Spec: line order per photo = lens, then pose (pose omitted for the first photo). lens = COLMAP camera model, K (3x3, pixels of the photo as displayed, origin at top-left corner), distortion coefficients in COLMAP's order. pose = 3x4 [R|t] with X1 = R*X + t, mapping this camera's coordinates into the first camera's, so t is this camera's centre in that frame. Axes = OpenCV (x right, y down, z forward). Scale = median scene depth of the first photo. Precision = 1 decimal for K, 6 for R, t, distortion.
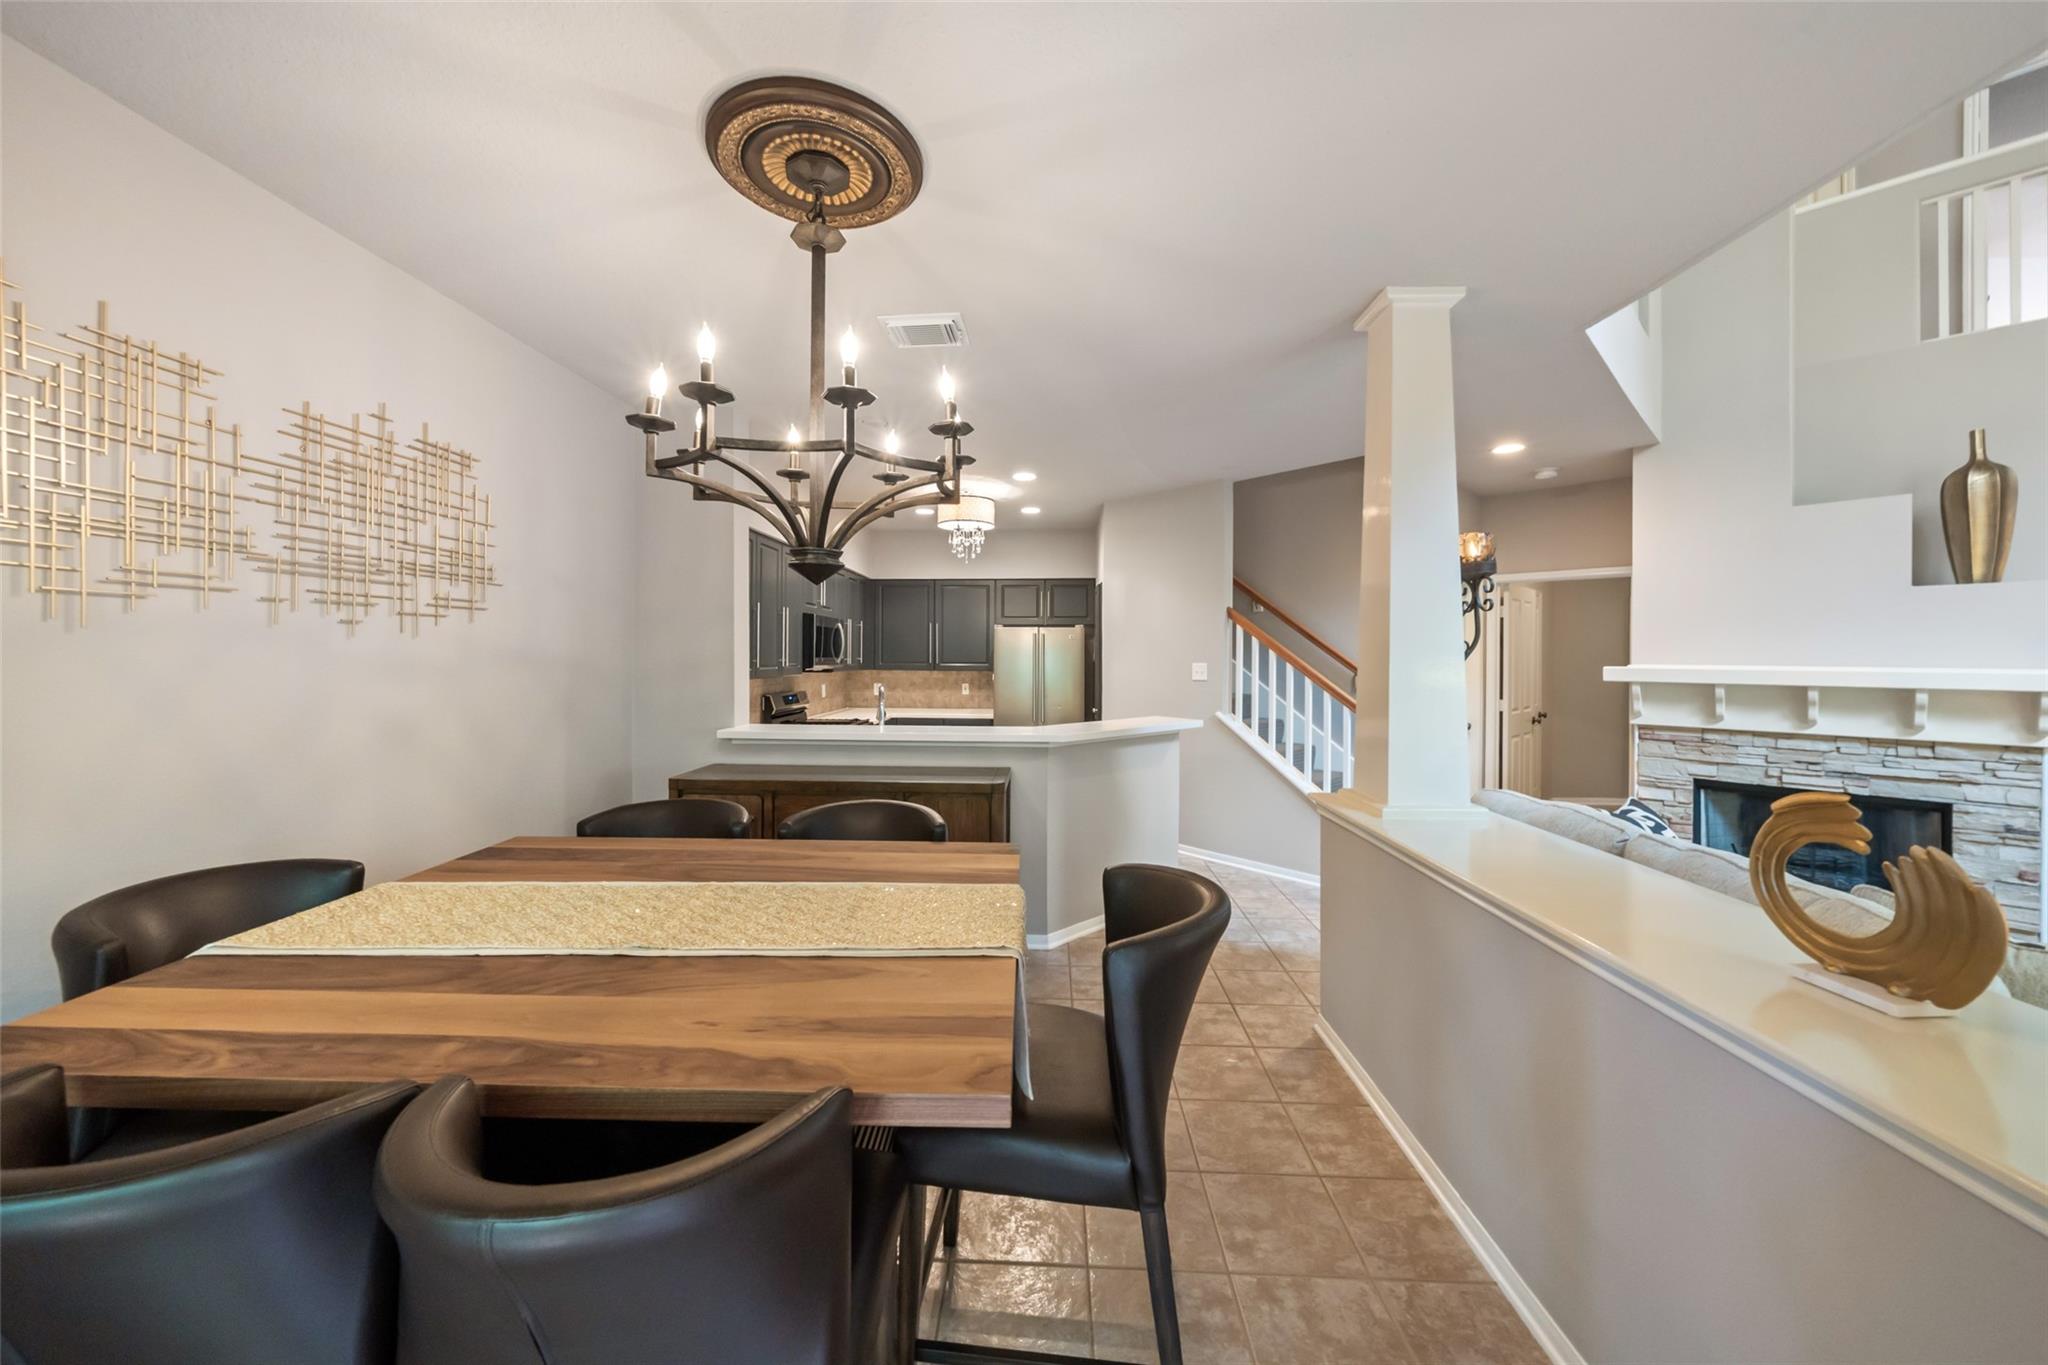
lens RADIAL K [[707.5, 0, 1043.6], [0, 707.5, 653.8], [0, 0, 1]] dist [-0.007849, 0.000958]
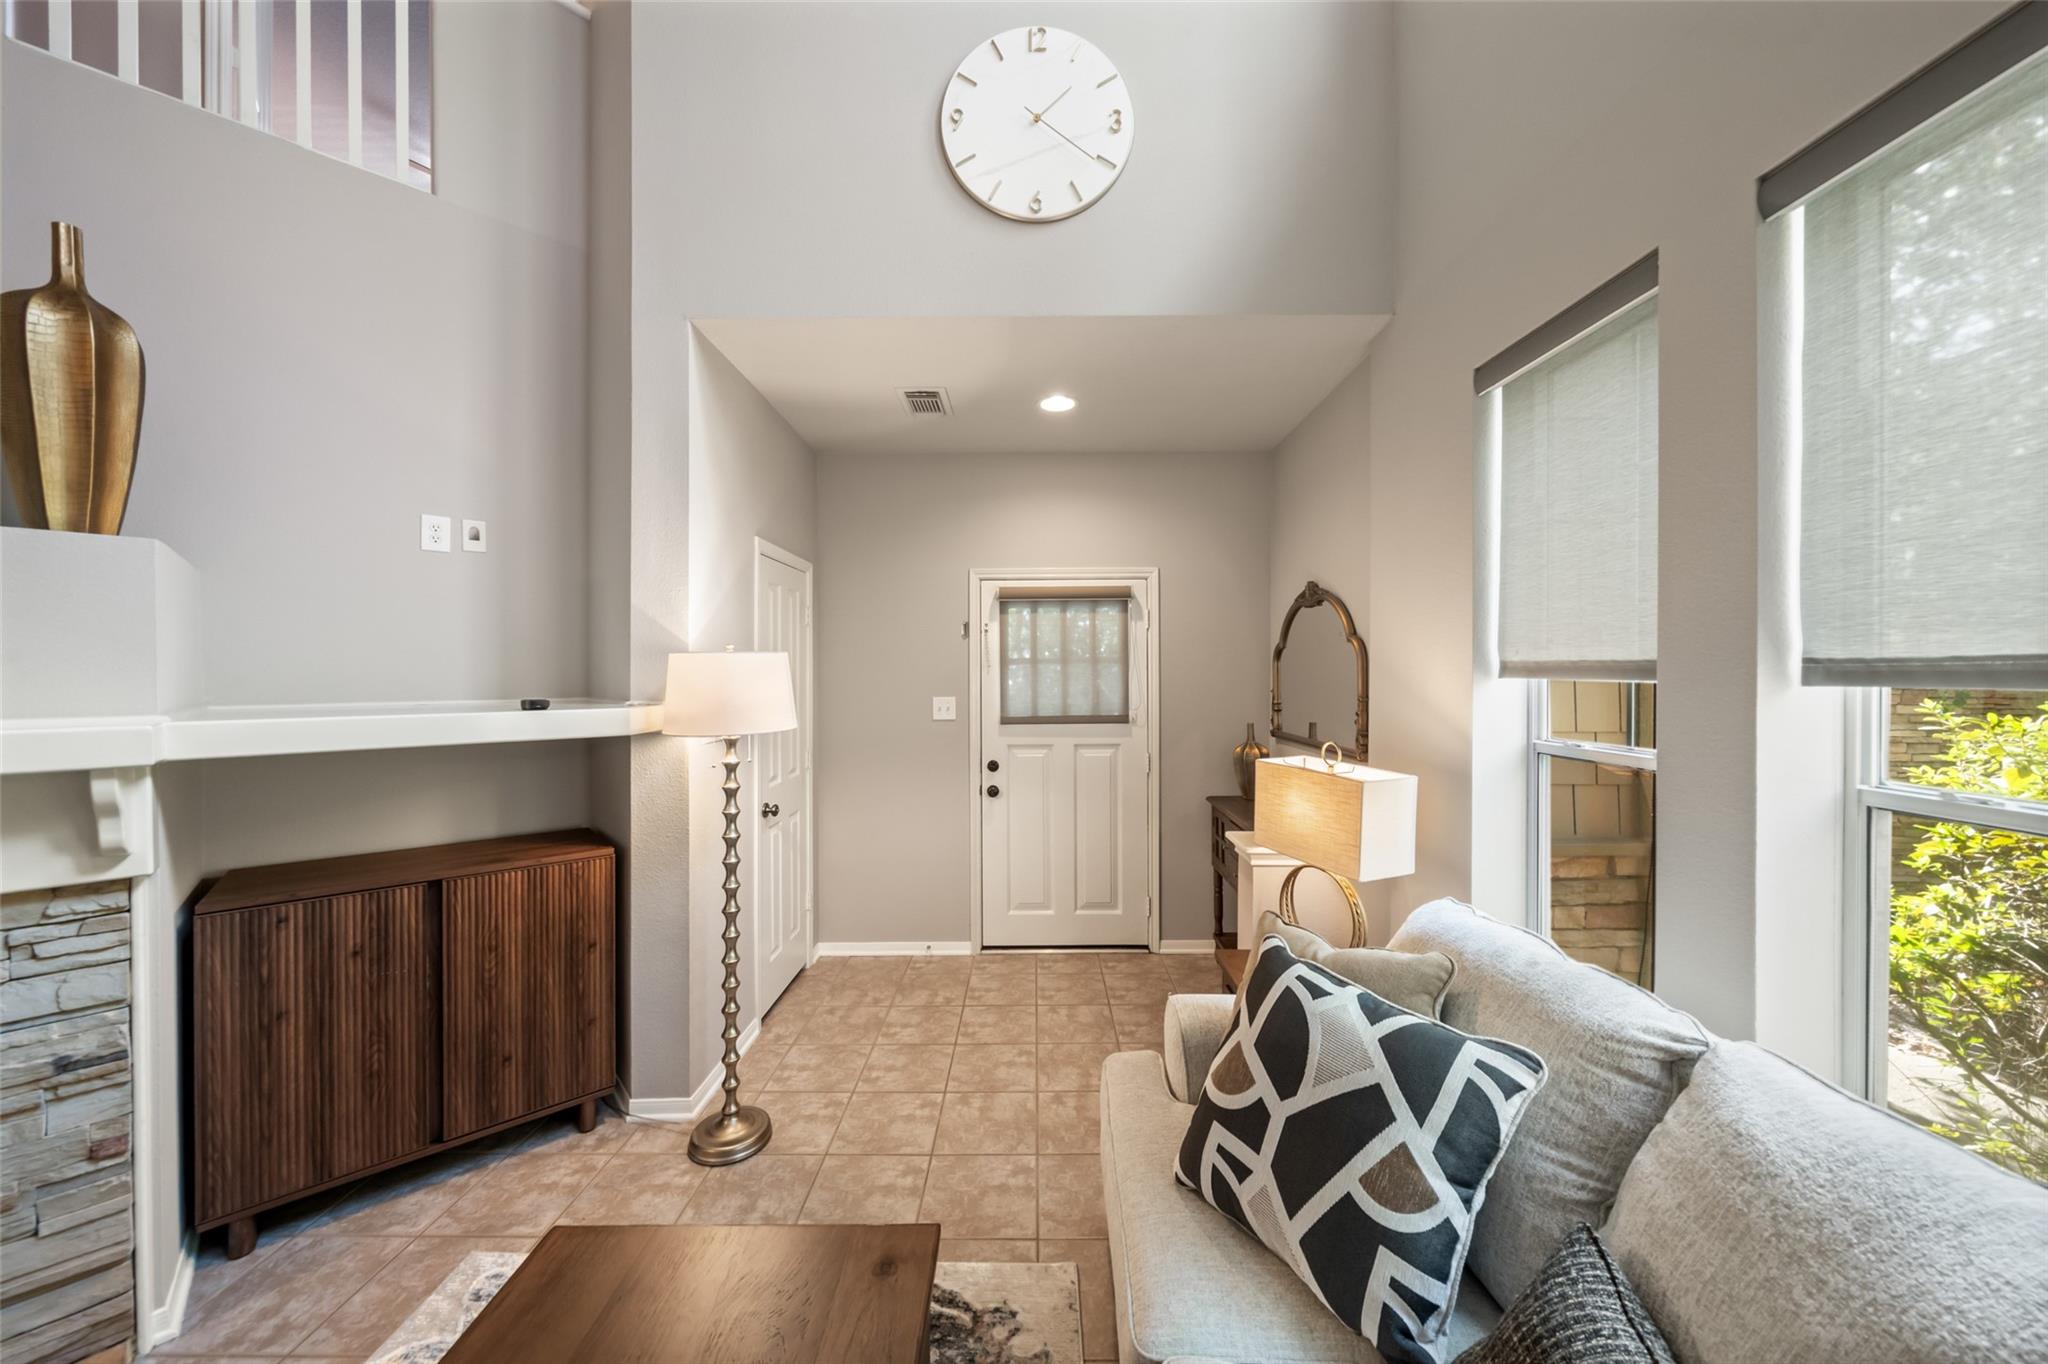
lens RADIAL K [[707.5, 0, 1029.1], [0, 707.5, 677.9], [0, 0, 1]] dist [-0.007849, 0.000958]
pose [[-0.026994, -0.014069, 0.999537, 0.808378], [0.001850, 0.999899, 0.014124, -0.009513], [-0.999634, 0.002231, -0.026965, 0.334169]]
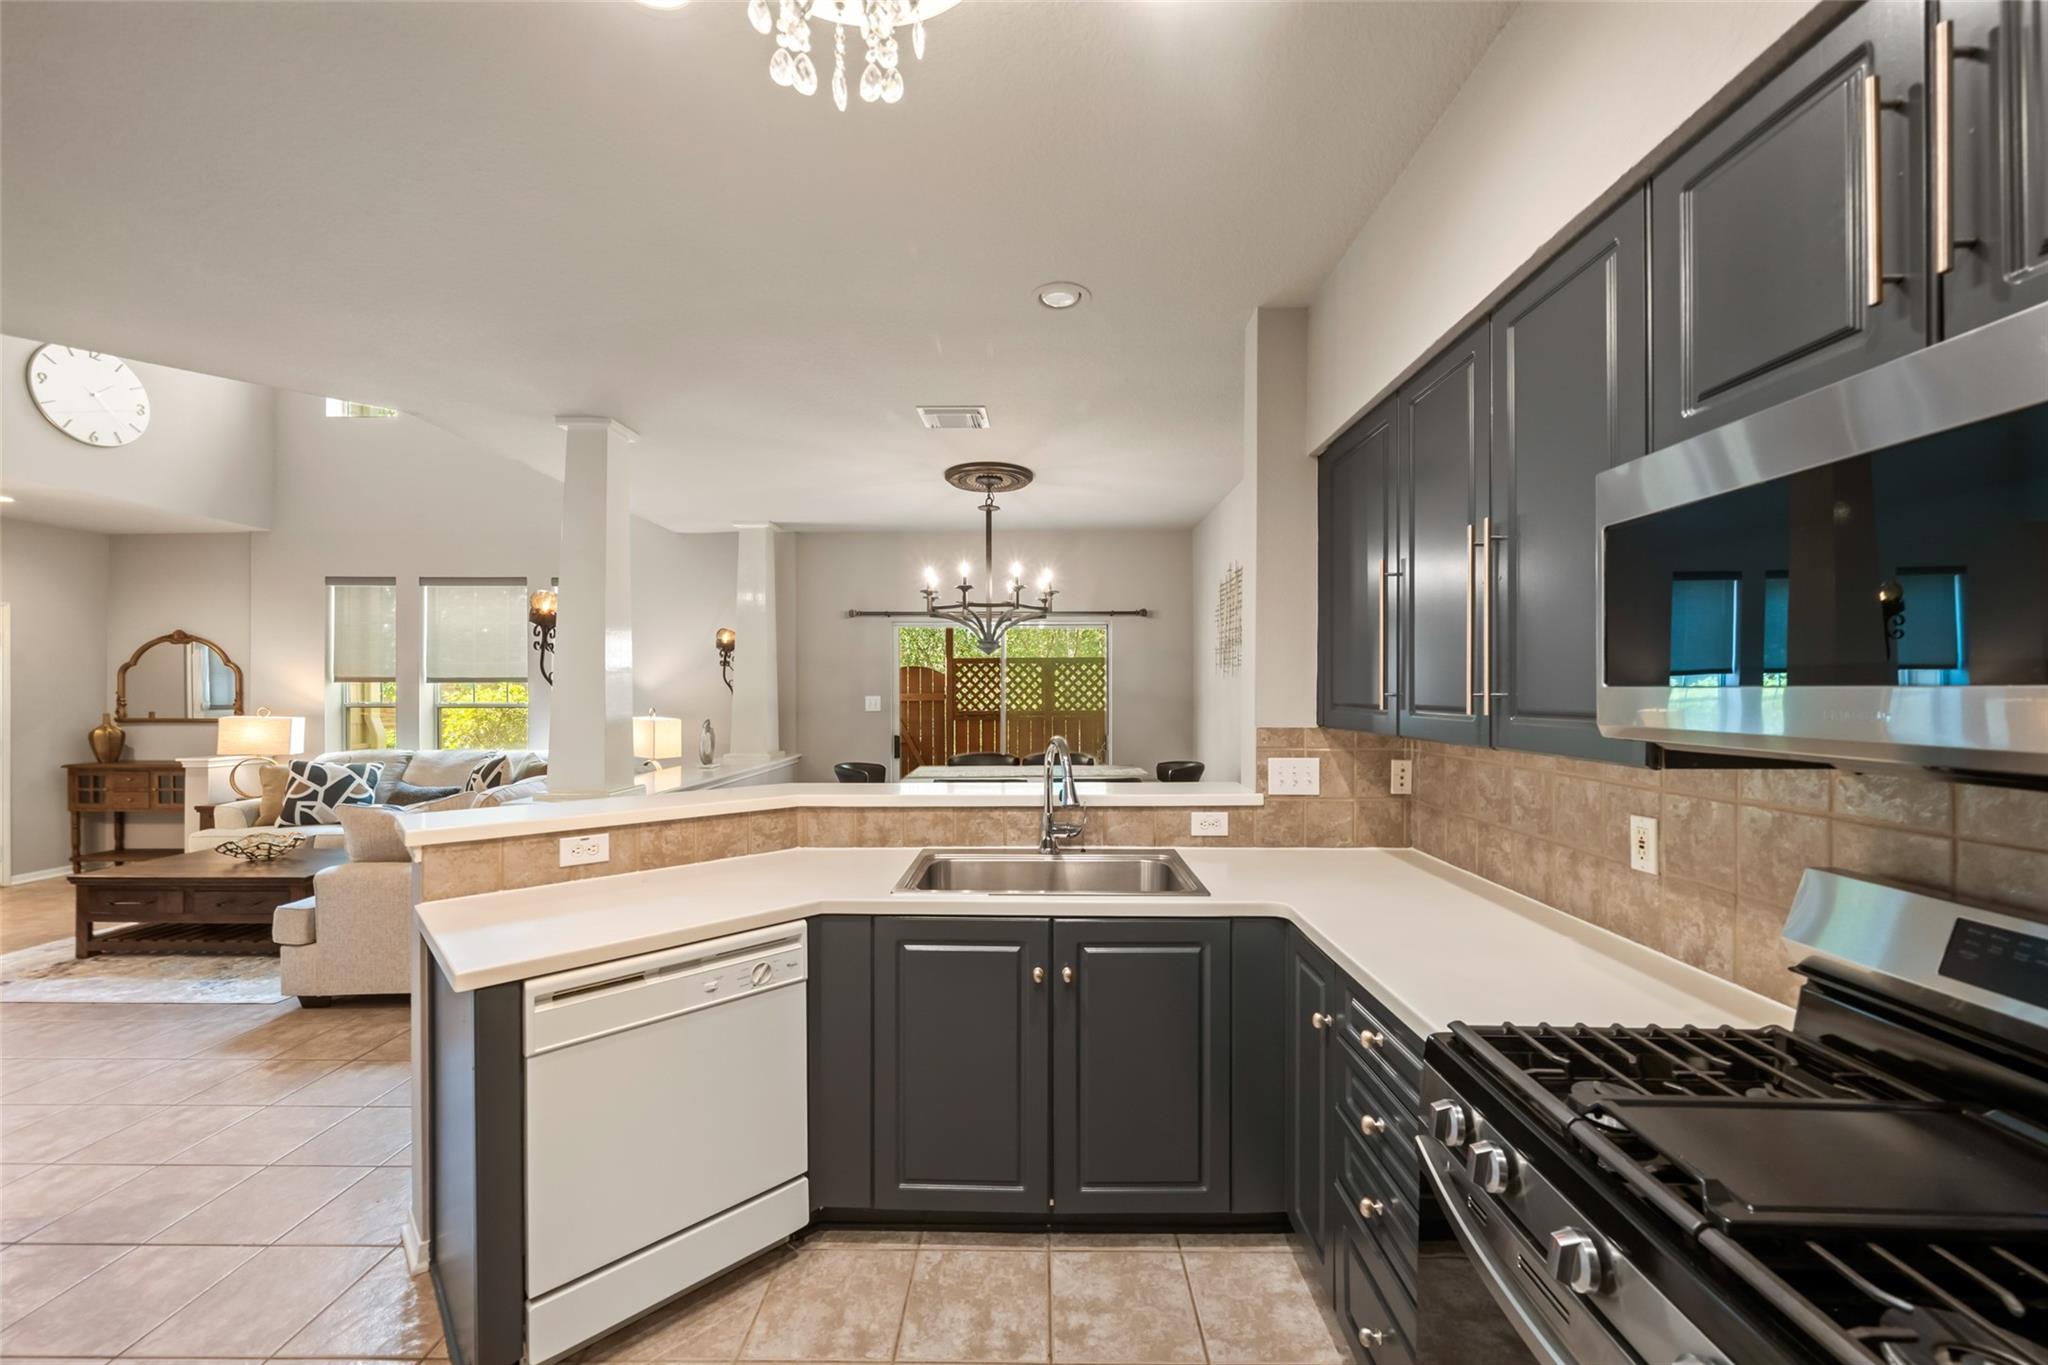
lens RADIAL K [[786.7, 0, 1037.5], [0, 786.7, 691.5], [0, 0, 1]] dist [-0.003956, 0.000093]
pose [[-0.999801, -0.006822, -0.018772, -0.221364], [-0.006825, 0.999977, 0.000050, 0.008567], [0.018771, 0.000178, -0.999824, 1.764495]]
